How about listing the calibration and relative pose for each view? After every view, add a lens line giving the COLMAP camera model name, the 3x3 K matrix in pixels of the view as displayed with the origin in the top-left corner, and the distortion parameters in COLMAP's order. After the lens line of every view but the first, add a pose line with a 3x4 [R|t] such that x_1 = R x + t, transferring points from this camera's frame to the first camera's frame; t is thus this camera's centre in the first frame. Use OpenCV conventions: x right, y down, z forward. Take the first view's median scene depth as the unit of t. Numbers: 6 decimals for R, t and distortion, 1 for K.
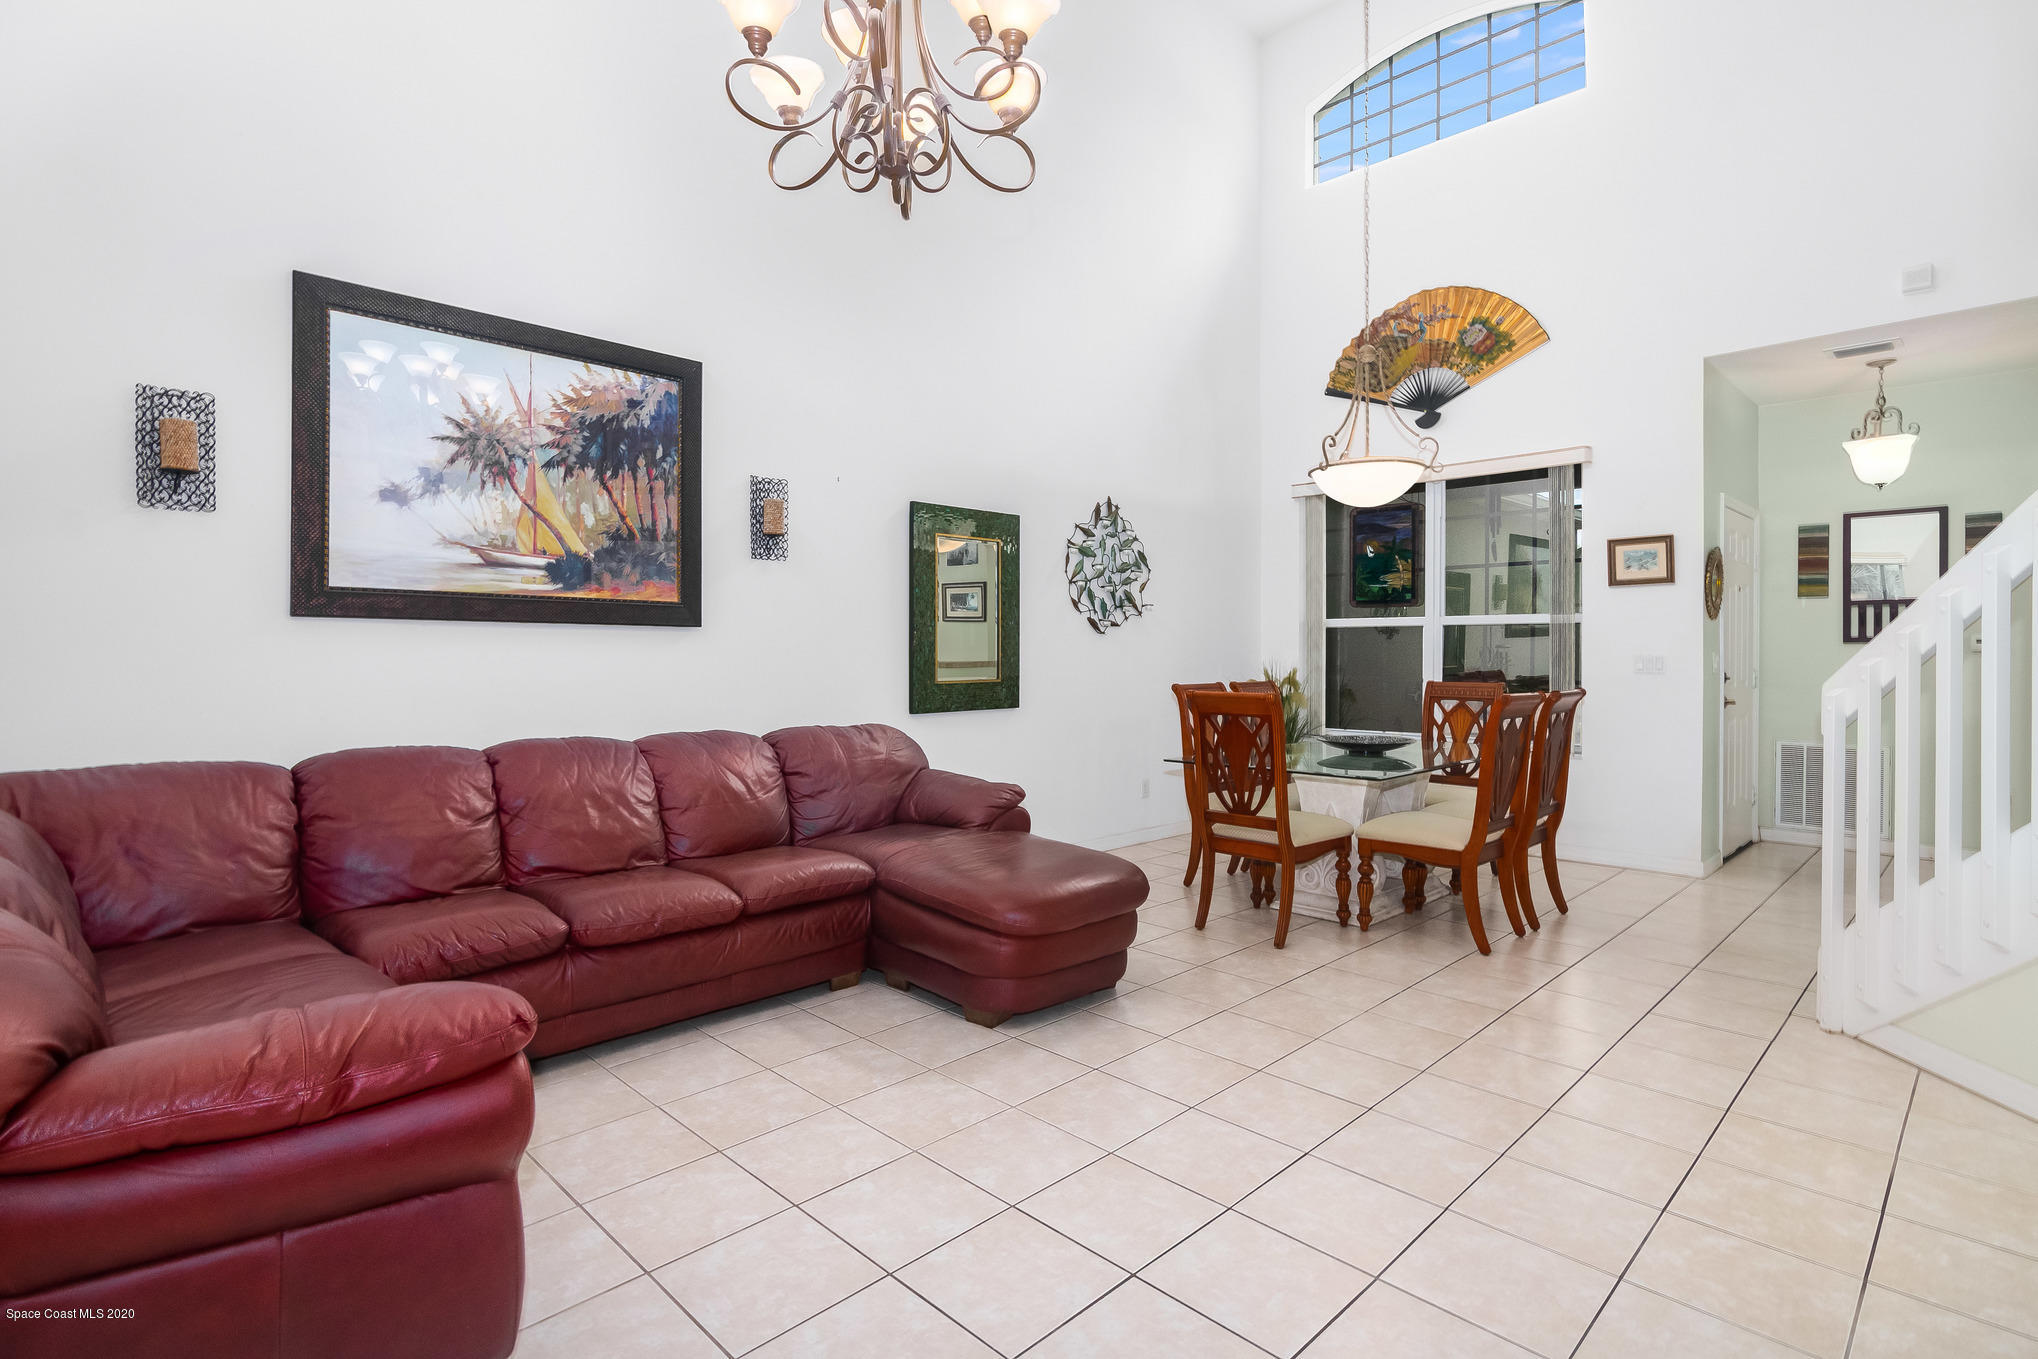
lens RADIAL K [[994.8, 0, 1012.8], [0, 994.8, 653.0], [0, 0, 1]] dist [-0.002274, 0.001233]
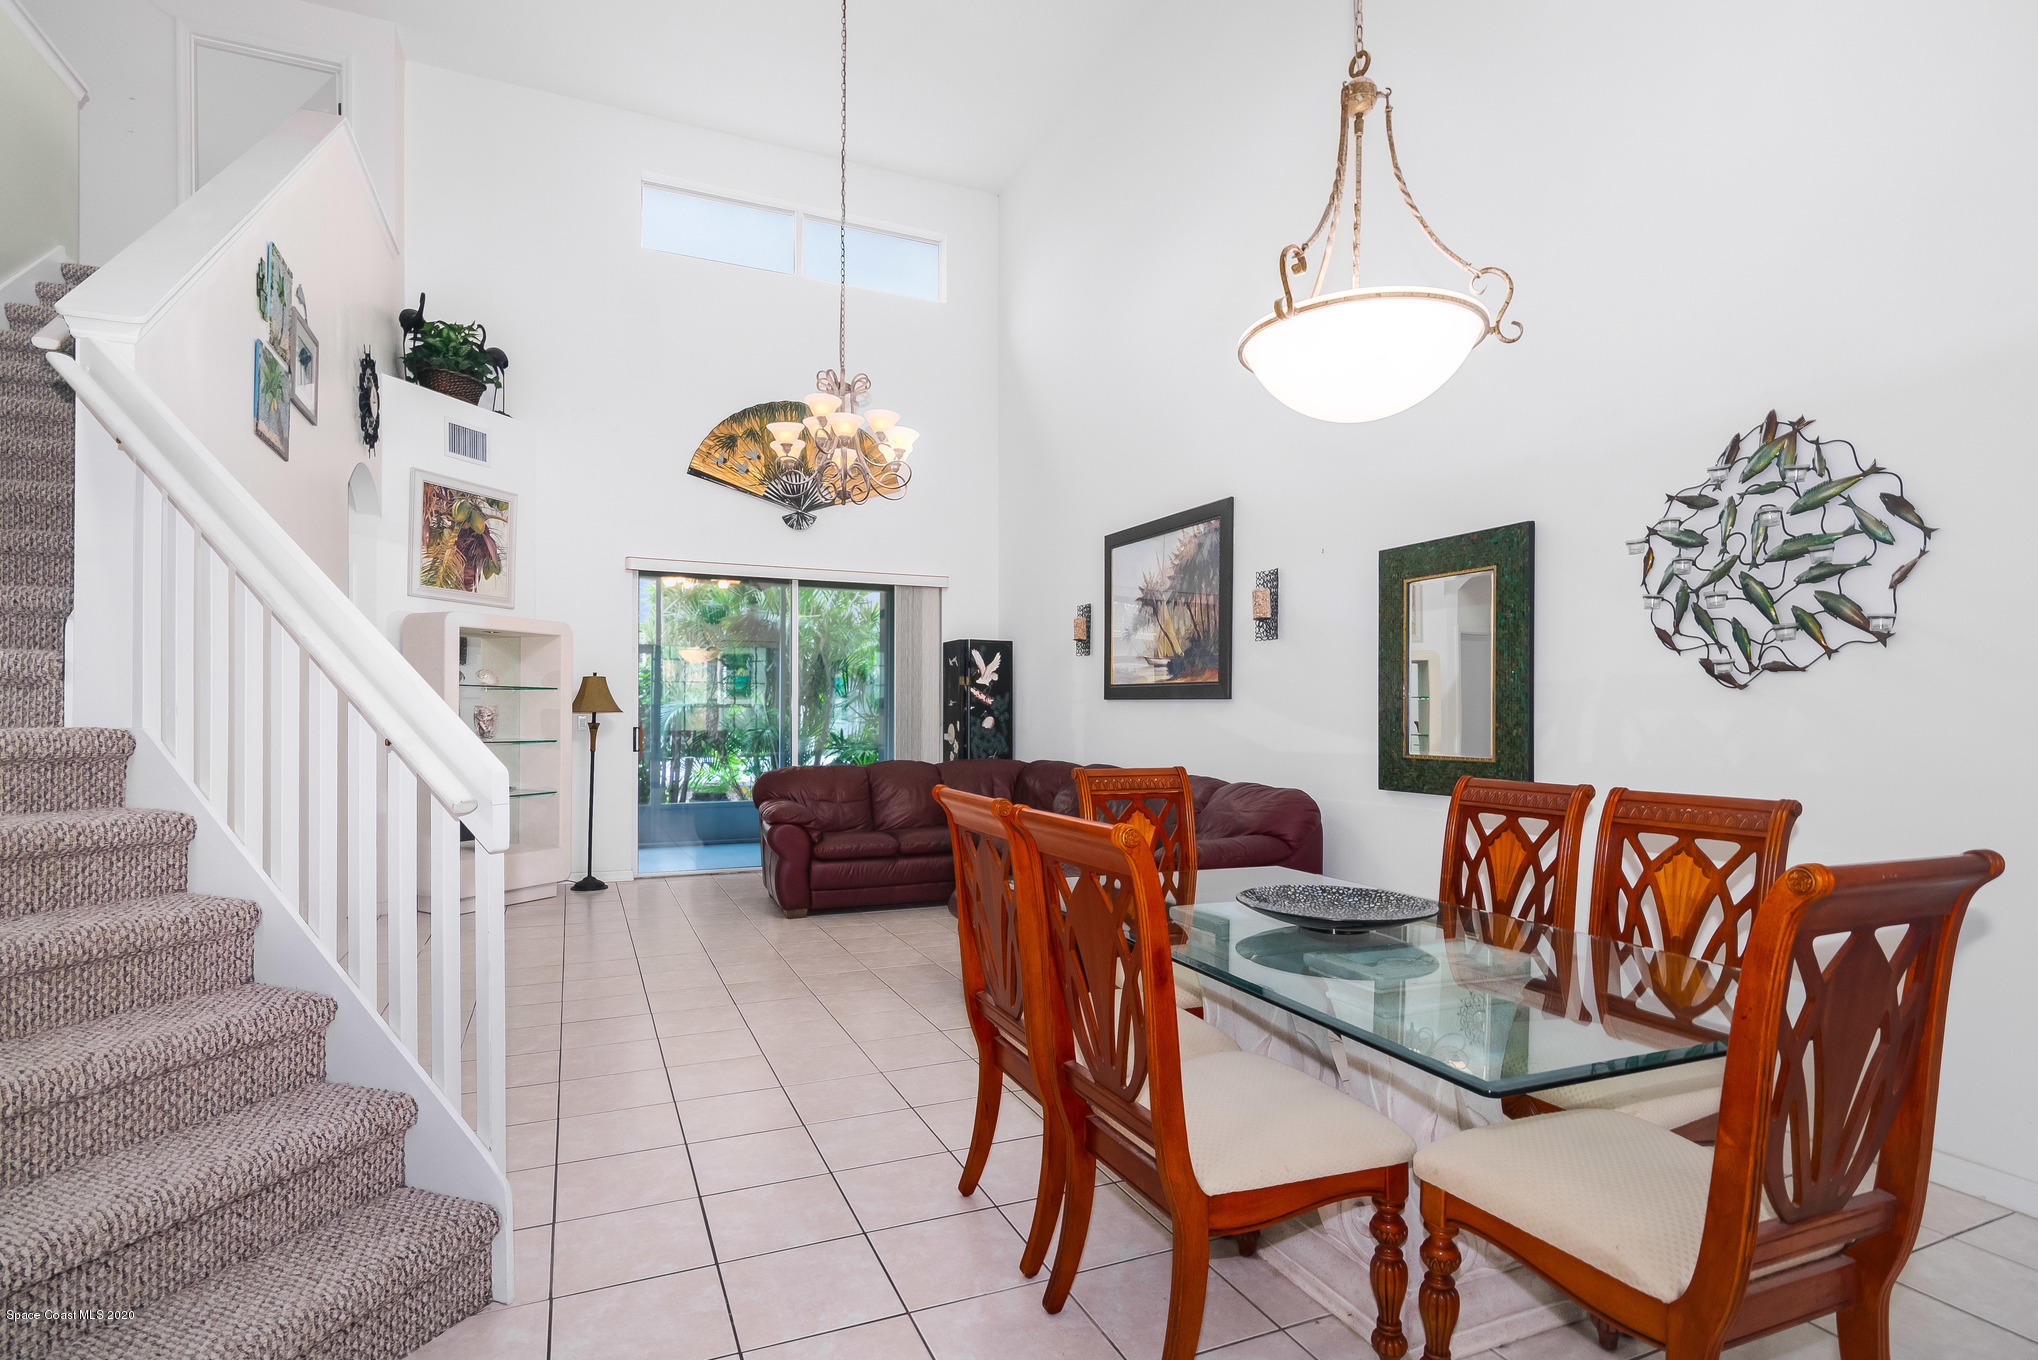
lens RADIAL K [[994.8, 0, 1000.8], [0, 994.8, 719.9], [0, 0, 1]] dist [-0.002274, 0.001233]
pose [[-0.362047, 0.003378, -0.932154, 0.748090], [-0.007216, 0.999953, 0.006426, -0.003598], [0.932132, 0.009053, -0.362006, 0.879829]]
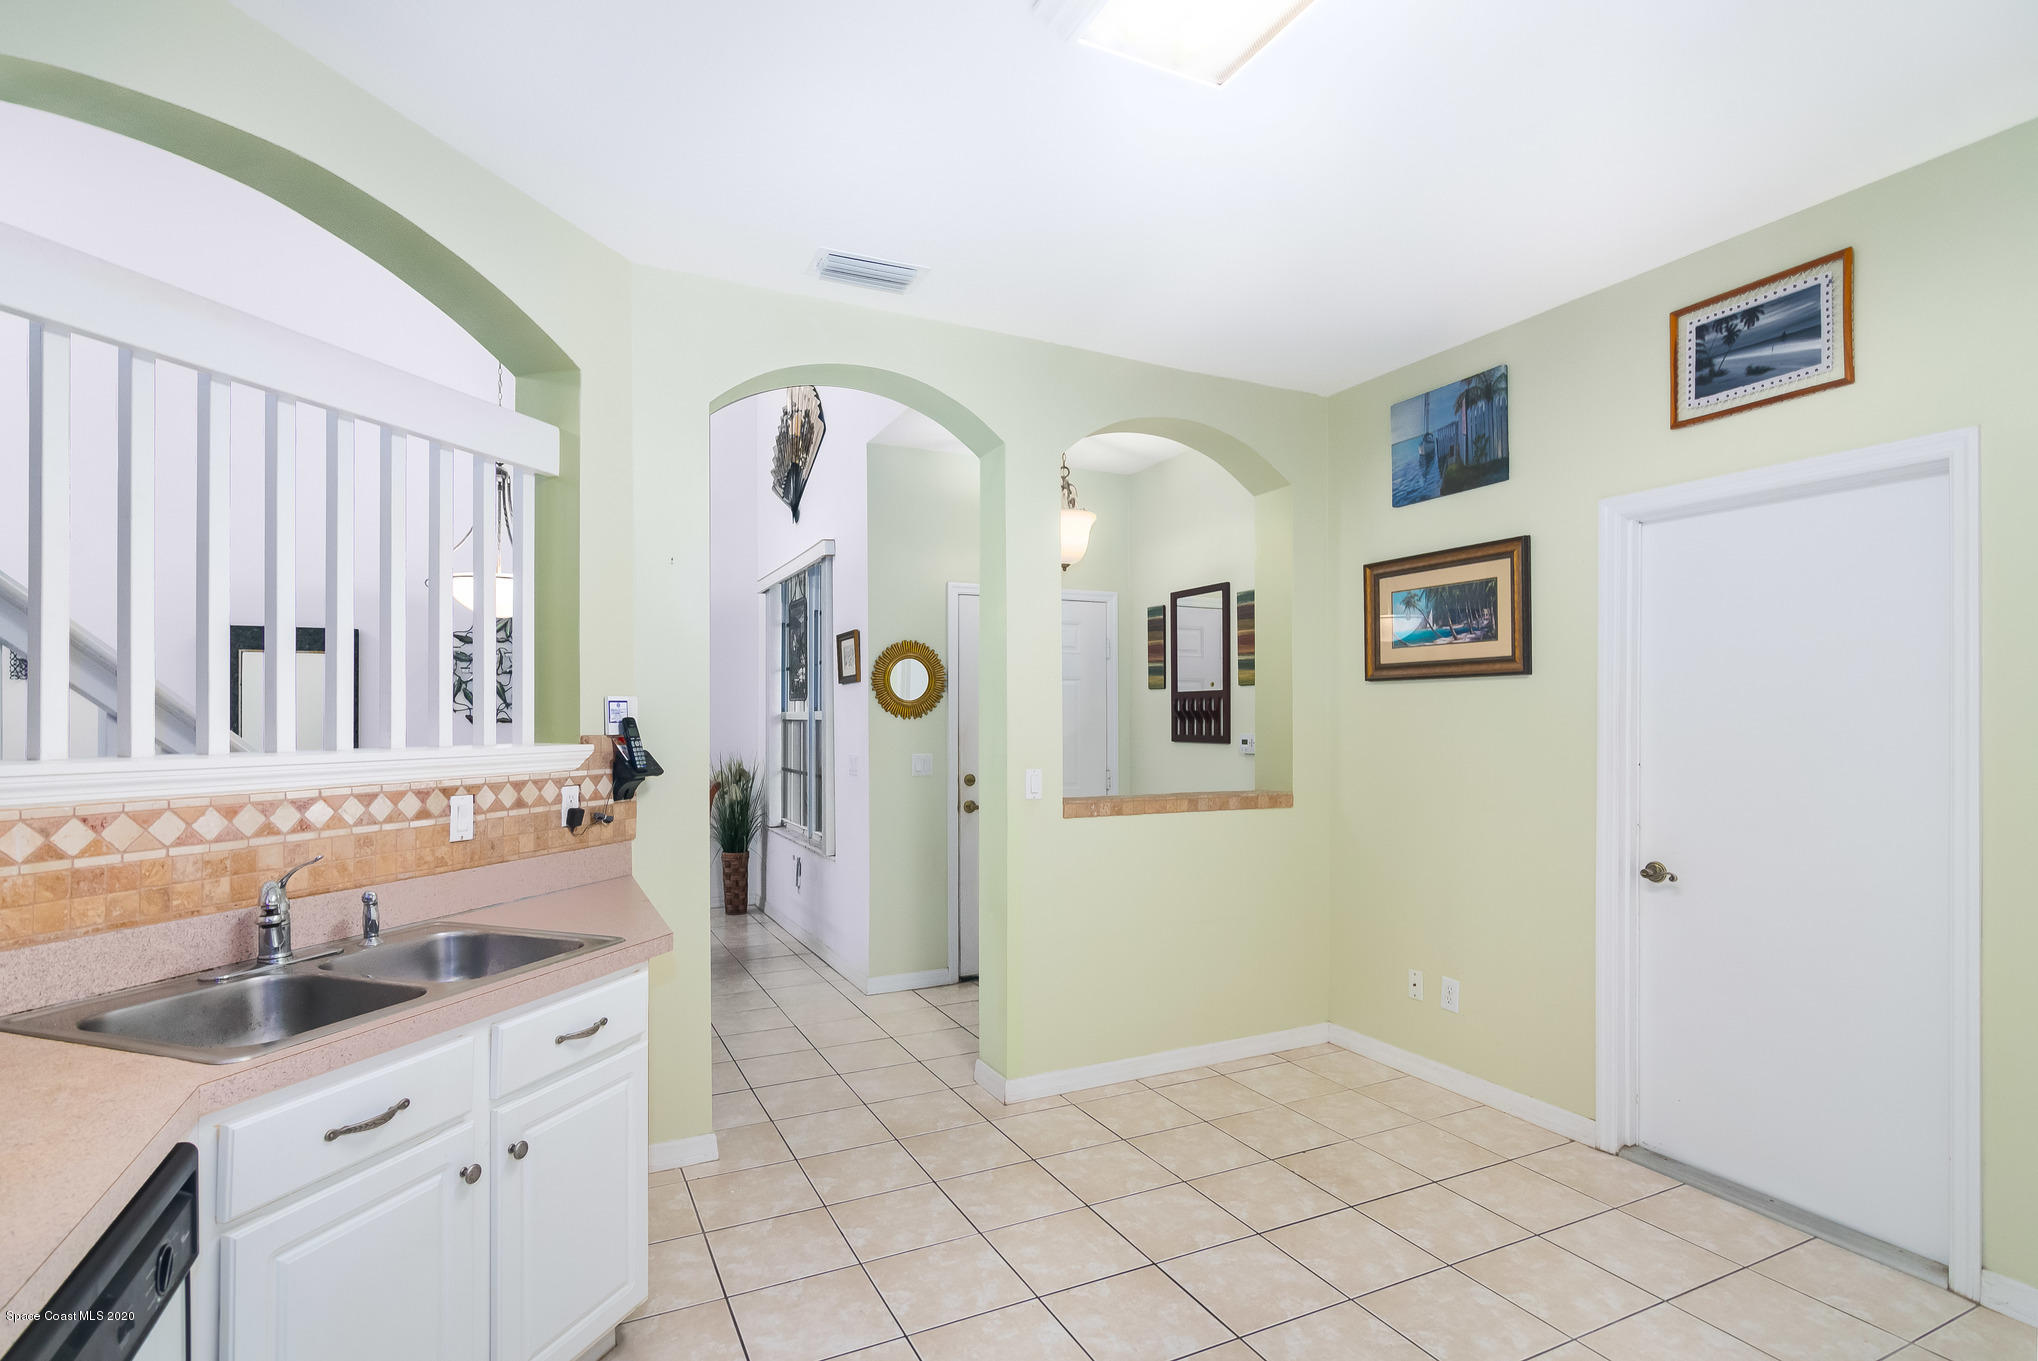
lens RADIAL K [[994.8, 0, 1022.4], [0, 994.8, 718.4], [0, 0, 1]] dist [-0.002274, 0.001233]
pose [[0.951669, -0.002156, -0.307117, 1.060246], [0.002077, 0.999998, -0.000584, -0.031812], [0.307118, -0.000082, 0.951672, 0.132795]]
